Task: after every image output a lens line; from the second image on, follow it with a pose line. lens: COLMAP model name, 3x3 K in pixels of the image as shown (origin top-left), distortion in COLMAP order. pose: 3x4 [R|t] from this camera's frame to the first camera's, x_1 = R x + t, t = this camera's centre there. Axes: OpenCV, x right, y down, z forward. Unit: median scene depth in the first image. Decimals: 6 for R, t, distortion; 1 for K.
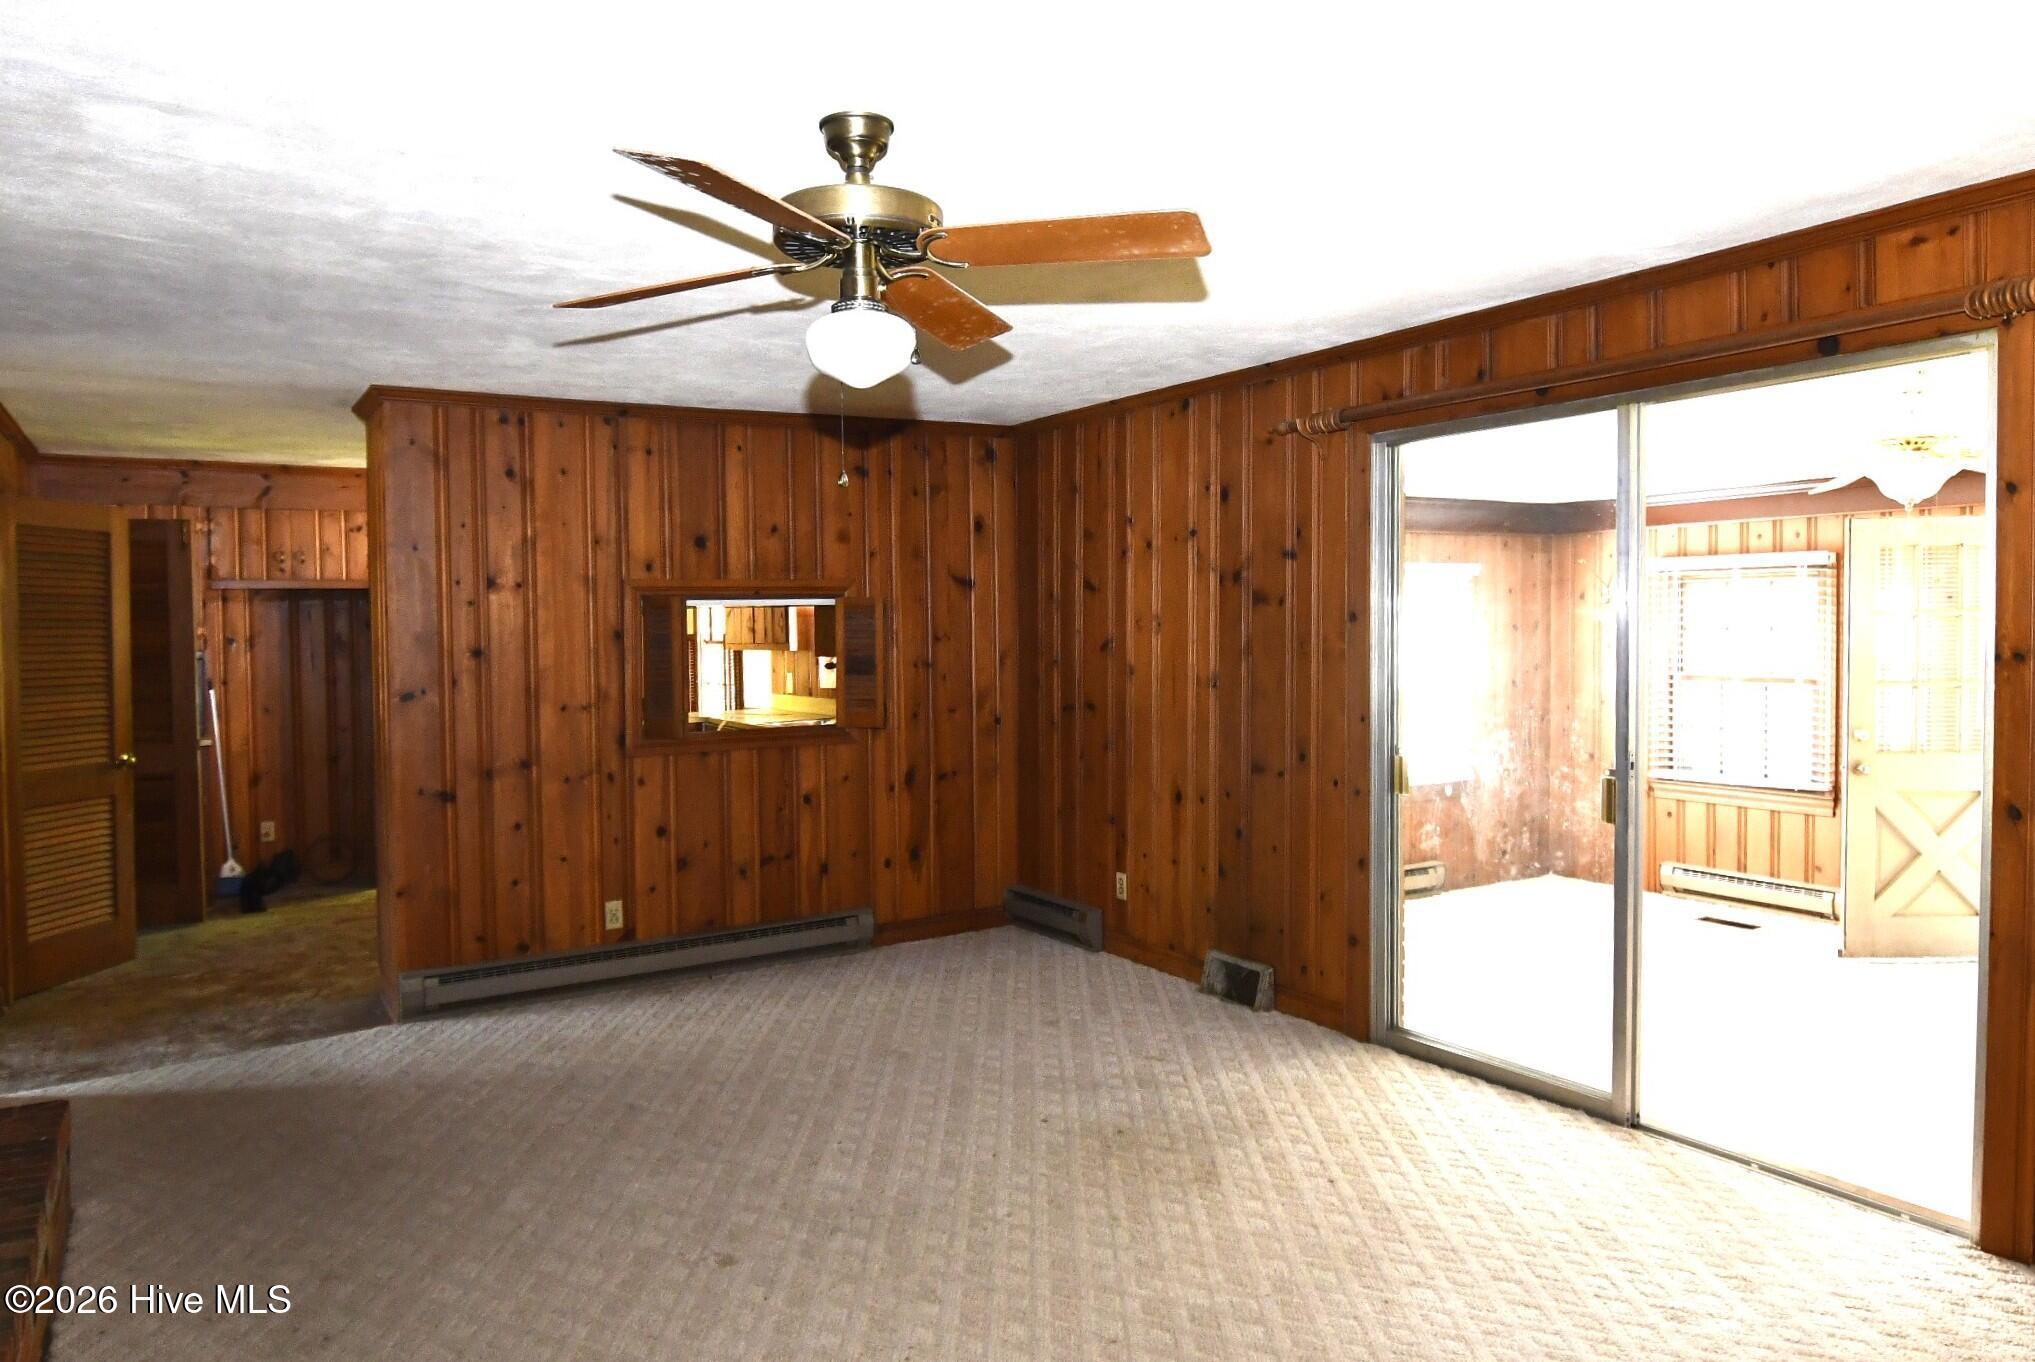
lens RADIAL K [[1379.2, 0, 1017.5], [0, 1379.2, 681.0], [0, 0, 1]] dist [0.004912, -0.027111]
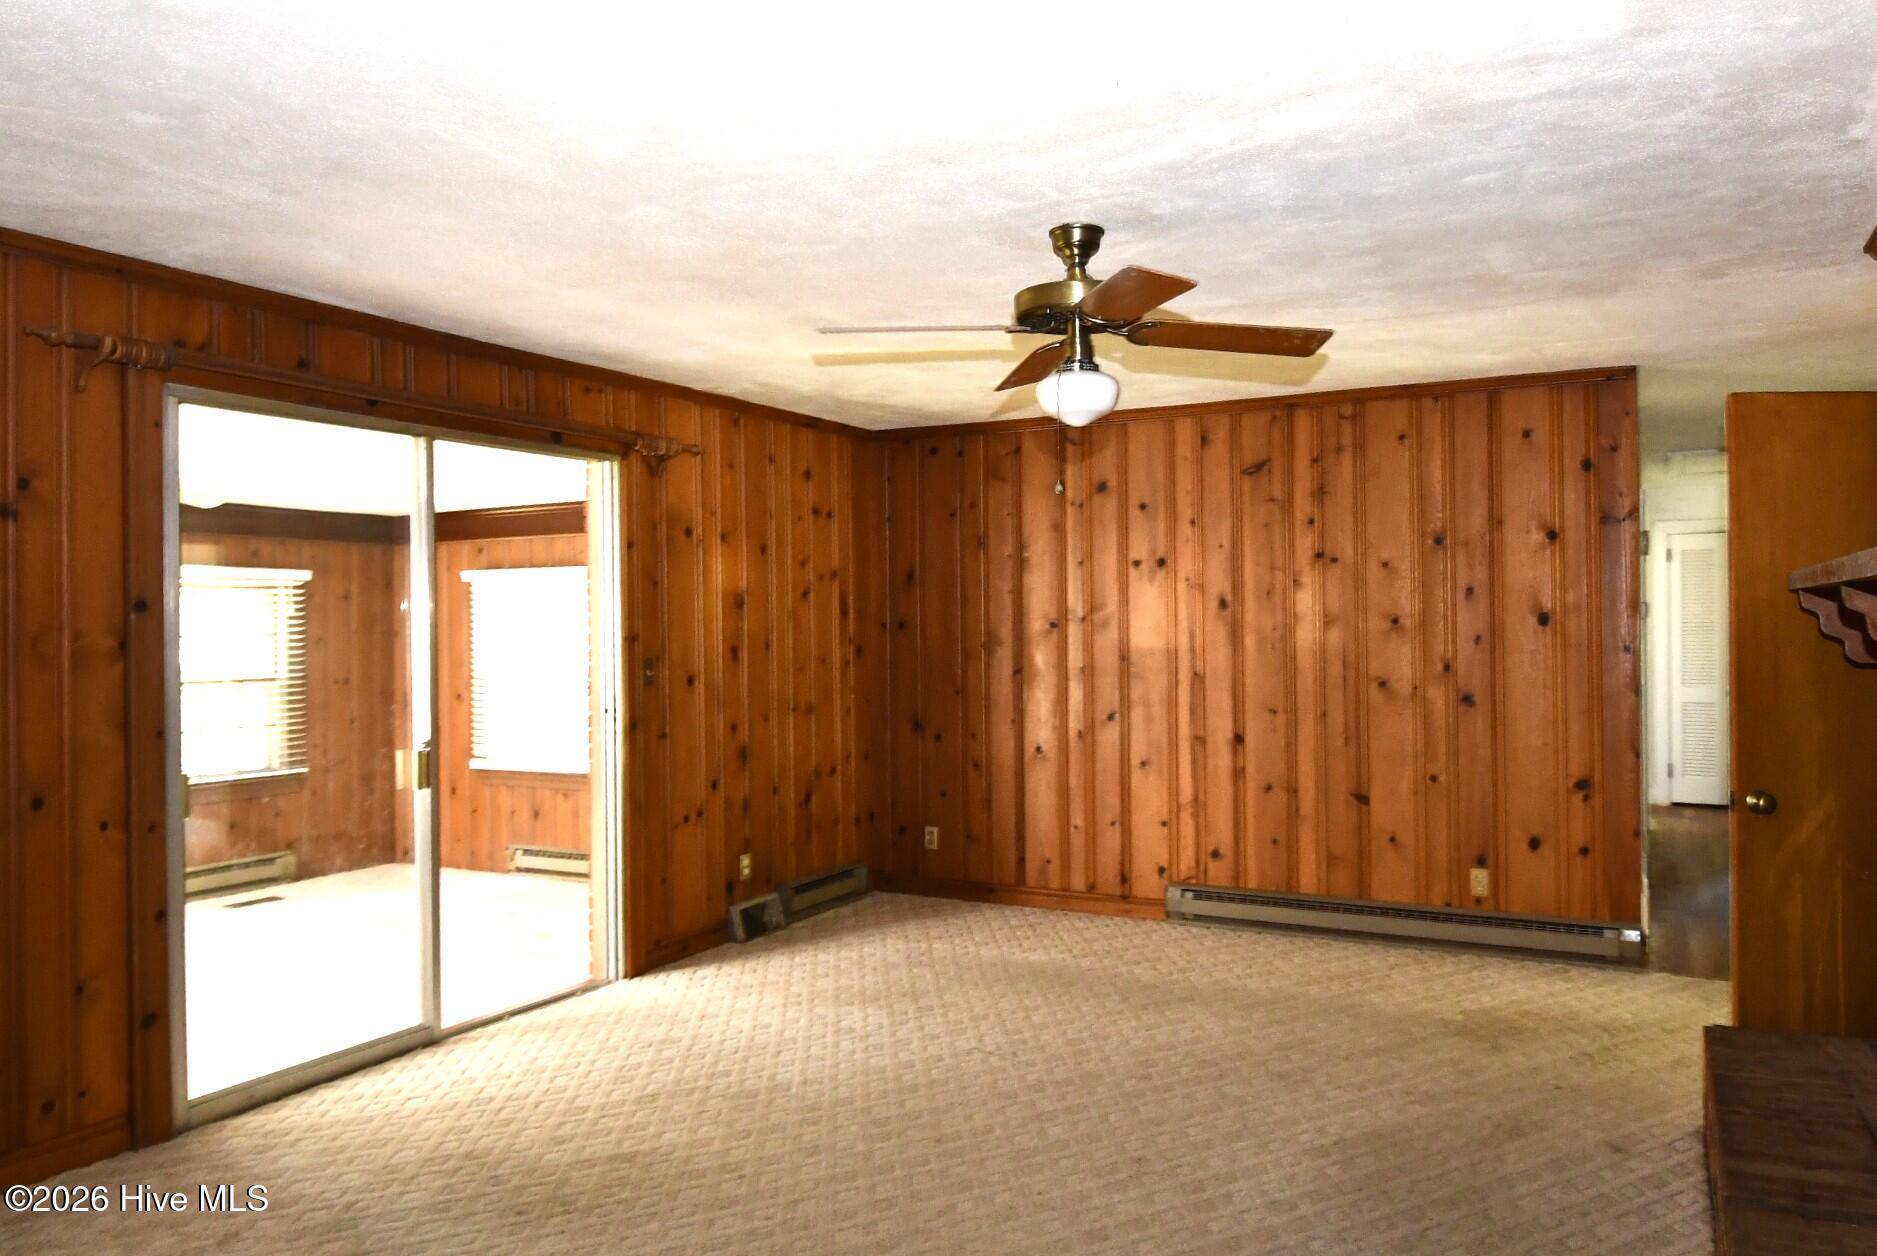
lens RADIAL K [[1347.0, 0, 938.5], [0, 1347.0, 628.0], [0, 0, 1]] dist [0.003352, 0.000236]
pose [[-0.509513, 0.013852, 0.860351, -0.782662], [0.046895, 0.998831, 0.011690, -0.026275], [-0.859184, 0.046302, -0.509567, 1.207862]]
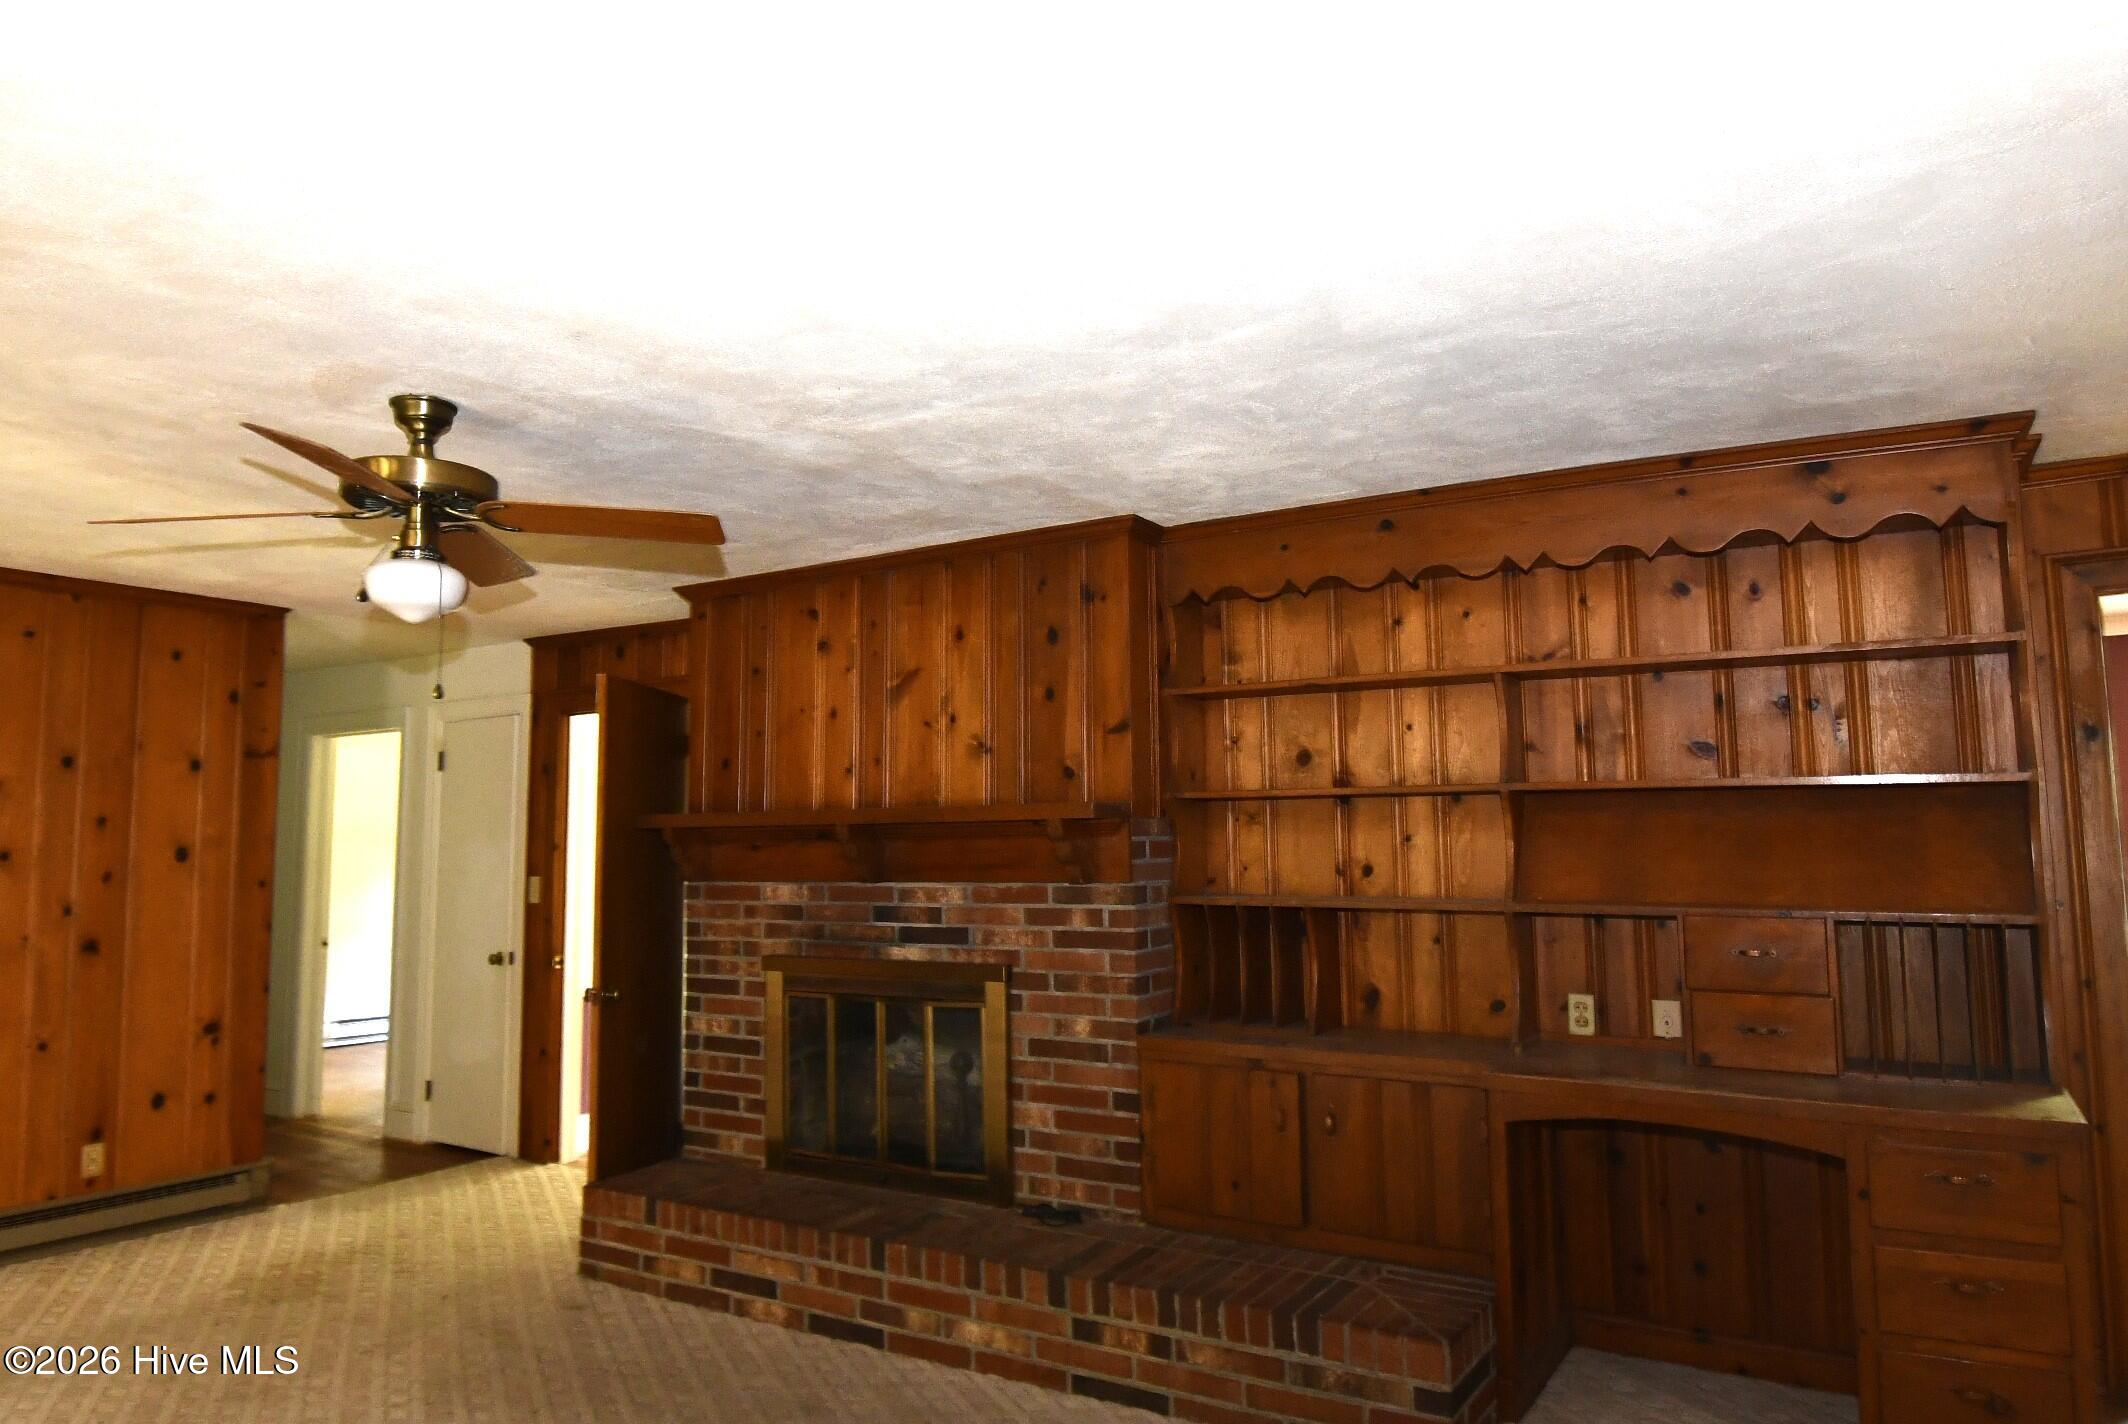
lens RADIAL K [[1351.7, 0, 1064.0], [0, 1351.7, 712.0], [0, 0, 1]] dist [0.004341, -0.022890]
pose [[-0.892578, -0.023323, -0.450288, -0.068156], [0.004306, 0.998175, -0.060238, -0.044915], [0.450871, -0.055707, -0.890849, 1.517984]]
